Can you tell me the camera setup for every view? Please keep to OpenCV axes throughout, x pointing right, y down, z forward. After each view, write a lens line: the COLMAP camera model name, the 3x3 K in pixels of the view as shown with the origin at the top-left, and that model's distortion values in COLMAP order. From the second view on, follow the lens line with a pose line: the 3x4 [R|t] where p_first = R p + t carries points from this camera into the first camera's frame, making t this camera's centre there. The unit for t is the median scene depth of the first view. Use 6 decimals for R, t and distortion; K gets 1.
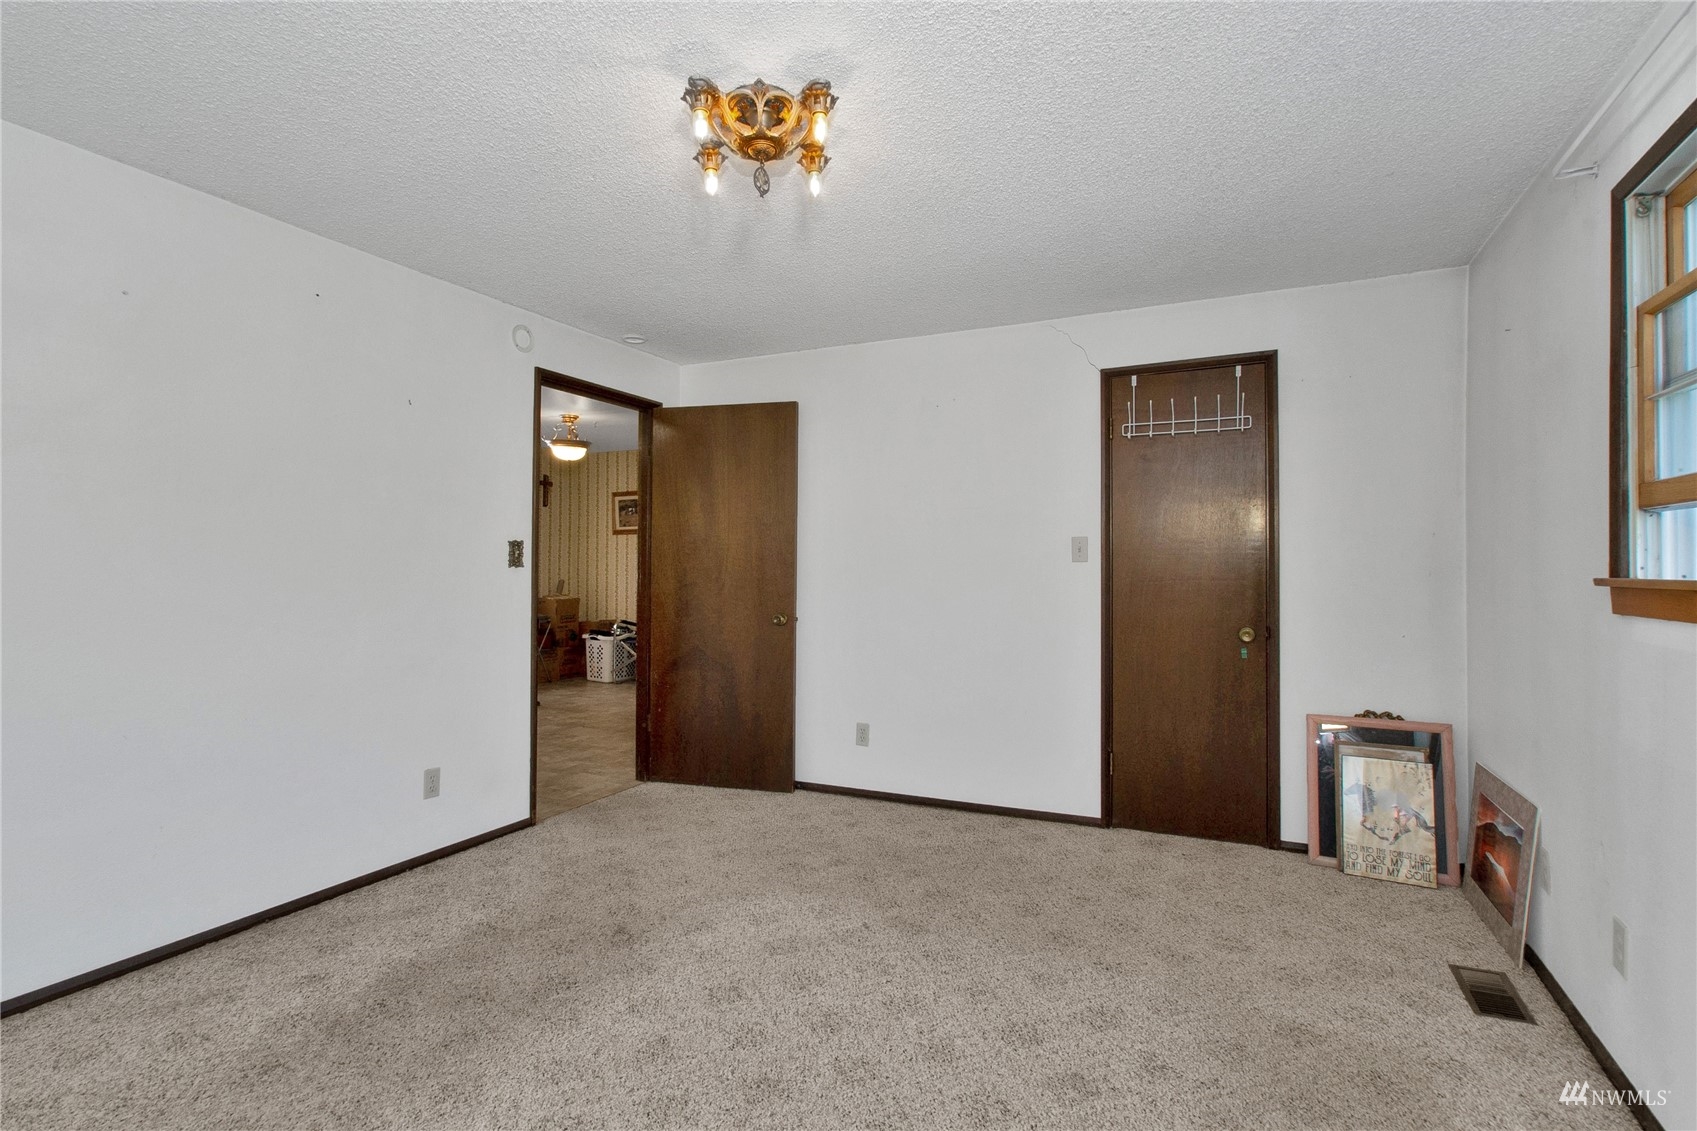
lens RADIAL K [[807.5, 0, 842.3], [0, 807.5, 564.7], [0, 0, 1]] dist [-0.001126, 0.000822]
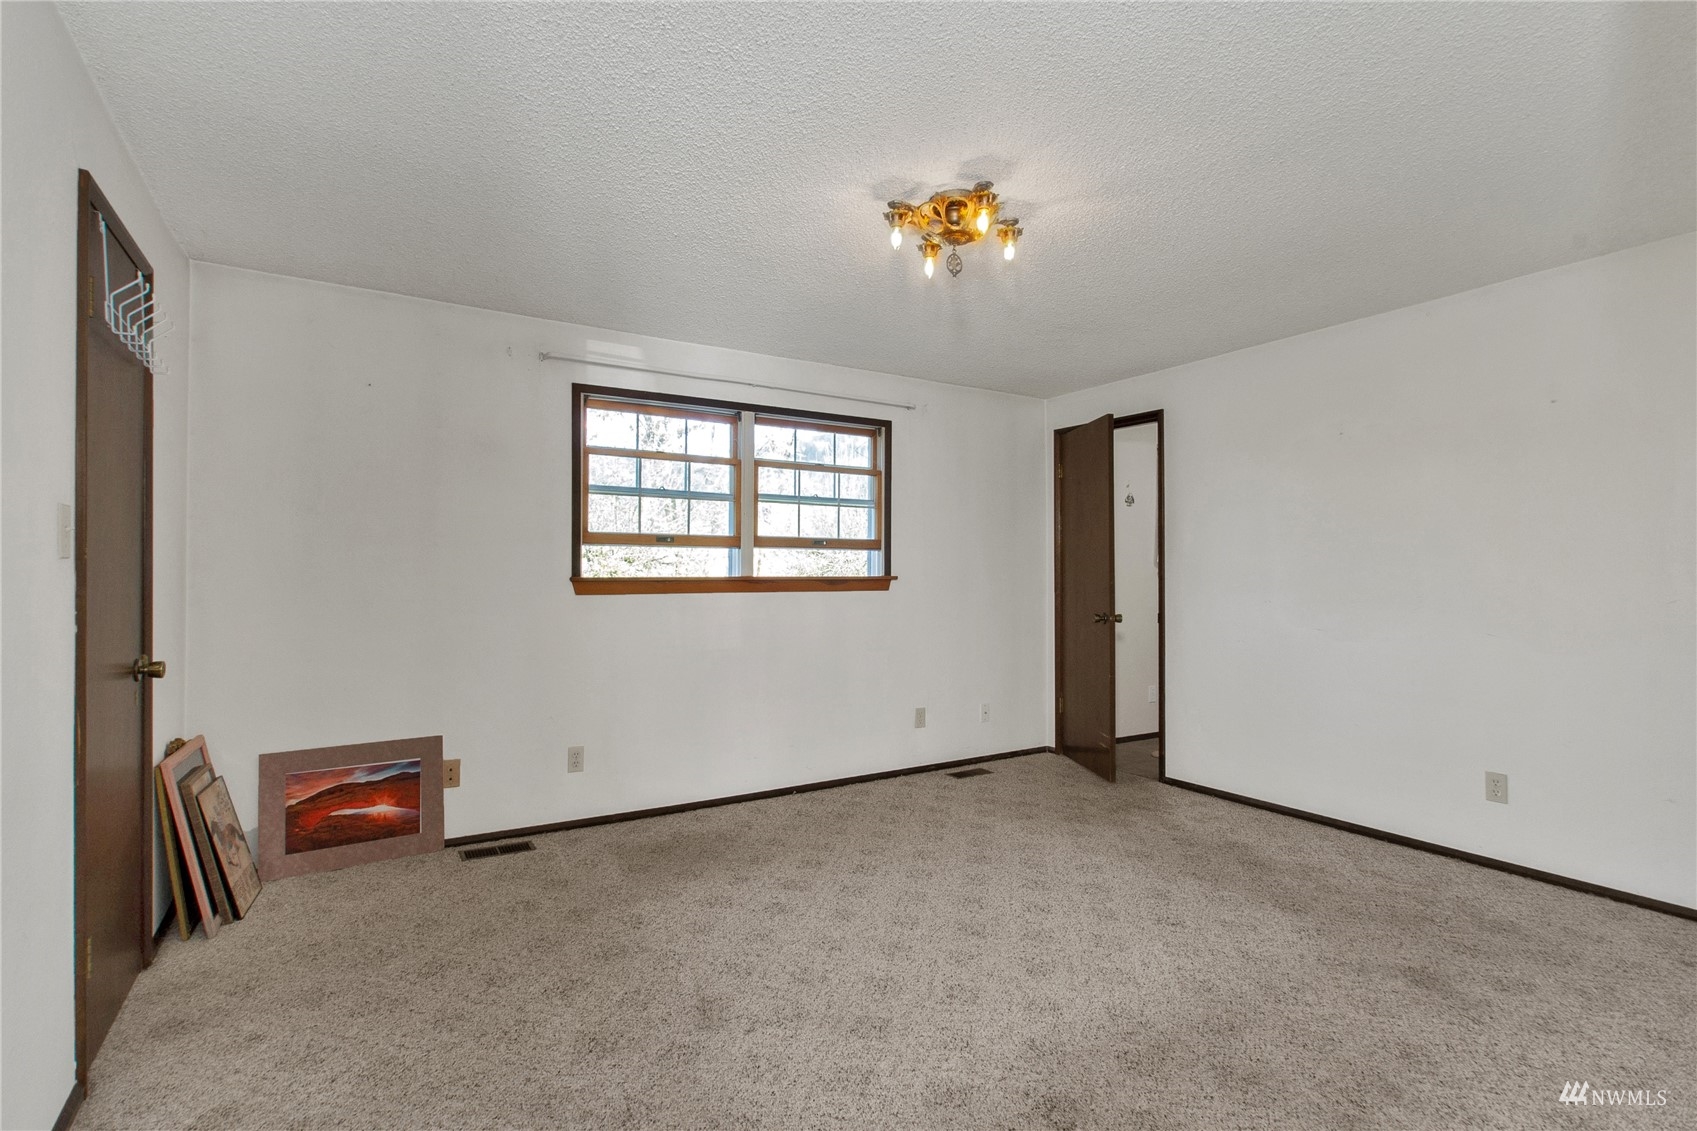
lens RADIAL K [[807.5, 0, 842.2], [0, 807.5, 568.4], [0, 0, 1]] dist [-0.001126, 0.000822]
pose [[-0.848895, 0.003332, 0.528550, -0.569298], [-0.003687, 0.999918, -0.012225, 0.014894], [-0.528548, -0.012326, -0.848814, 2.005001]]
